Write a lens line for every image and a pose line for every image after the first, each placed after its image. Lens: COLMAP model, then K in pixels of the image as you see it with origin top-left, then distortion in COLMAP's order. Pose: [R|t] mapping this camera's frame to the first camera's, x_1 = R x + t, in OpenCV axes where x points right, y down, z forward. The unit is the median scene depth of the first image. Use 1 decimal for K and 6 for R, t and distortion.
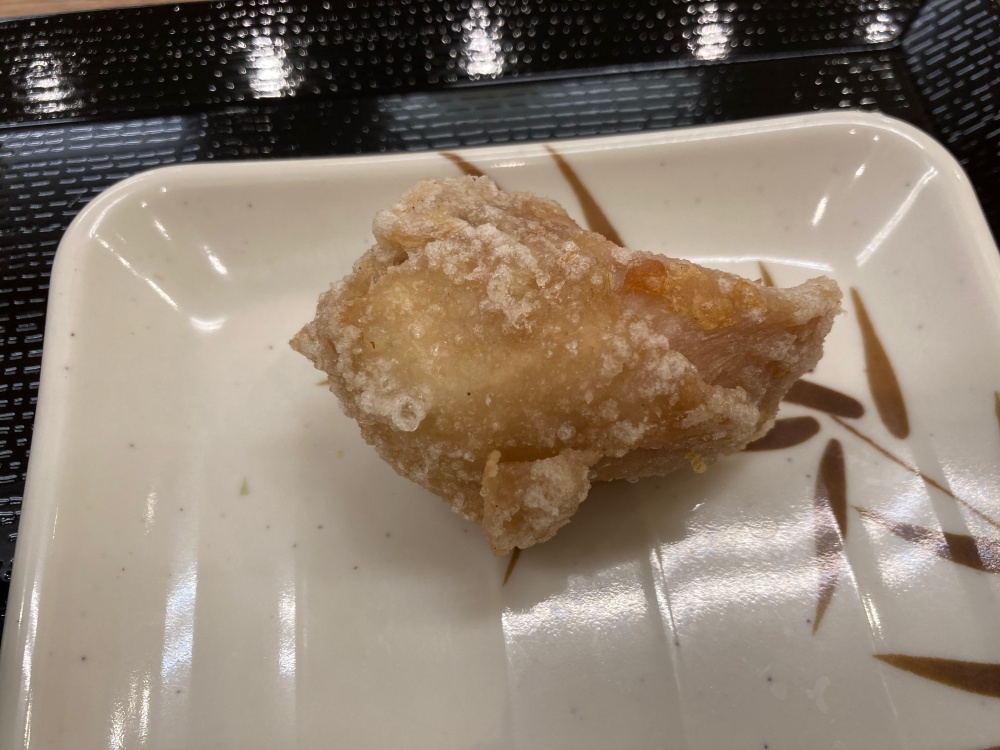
lens RADIAL K [[799.8, 0, 501.7], [0, 799.8, 364.2], [0, 0, 1]] dist [0.036740, -0.081803]
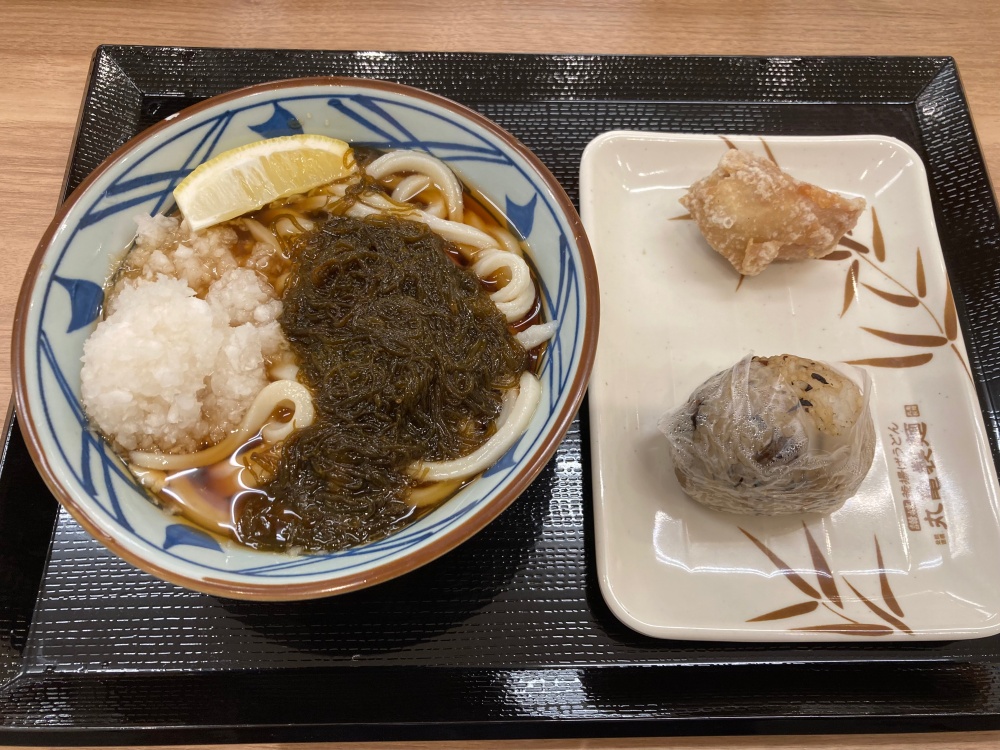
lens RADIAL K [[799.8, 0, 518.6], [0, 799.8, 366.1], [0, 0, 1]] dist [0.036740, -0.081803]
pose [[0.993516, 0.113214, -0.010399, -0.842407], [-0.111965, 0.990212, 0.083327, 0.450064], [0.019731, -0.081622, 0.996468, -2.270344]]
